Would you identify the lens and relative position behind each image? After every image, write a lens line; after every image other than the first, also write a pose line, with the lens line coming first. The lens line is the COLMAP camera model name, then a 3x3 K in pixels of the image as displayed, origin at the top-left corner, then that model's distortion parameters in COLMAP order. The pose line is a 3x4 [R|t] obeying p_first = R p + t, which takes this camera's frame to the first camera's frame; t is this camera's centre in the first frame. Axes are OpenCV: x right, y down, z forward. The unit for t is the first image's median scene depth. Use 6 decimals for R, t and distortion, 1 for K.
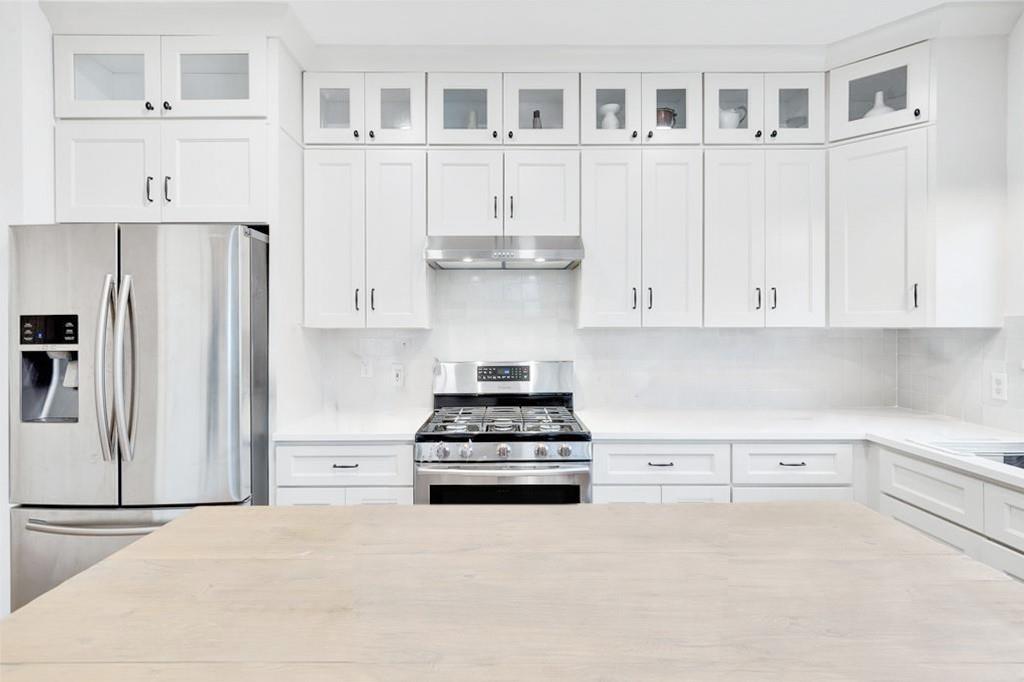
lens RADIAL K [[462.8, 0, 496.3], [0, 462.8, 338.1], [0, 0, 1]] dist [0.002353, 0.000364]
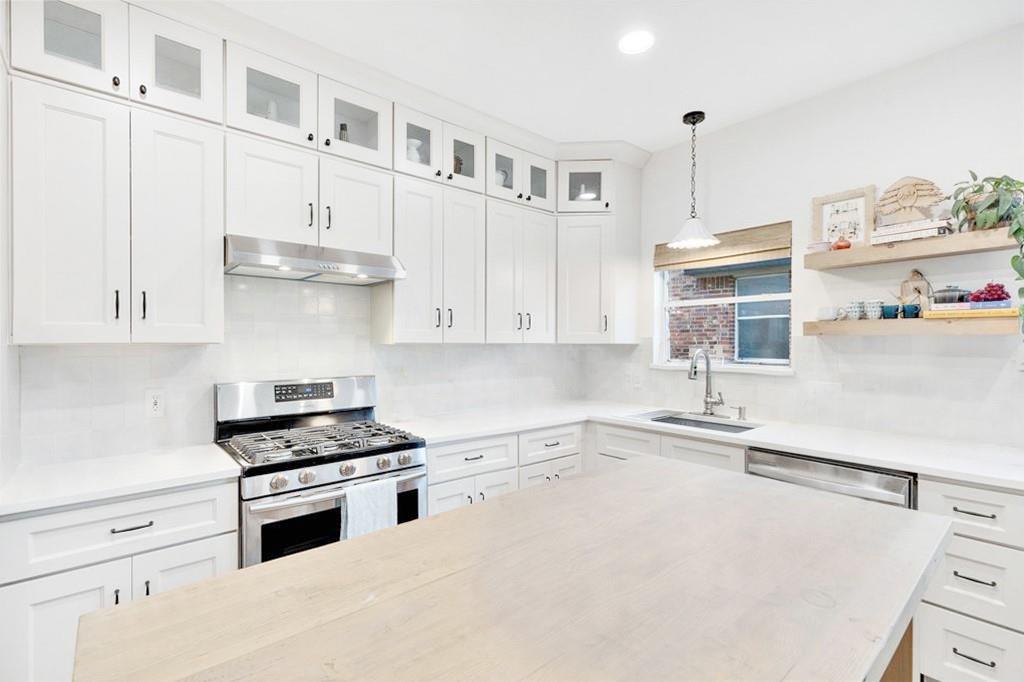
lens RADIAL K [[462.8, 0, 515.7], [0, 462.8, 346.1], [0, 0, 1]] dist [0.002353, 0.000364]
pose [[0.760968, -0.000949, 0.648789, -0.290804], [0.006644, 0.999958, -0.006330, -0.007576], [-0.648755, 0.009128, 0.760942, 0.018318]]
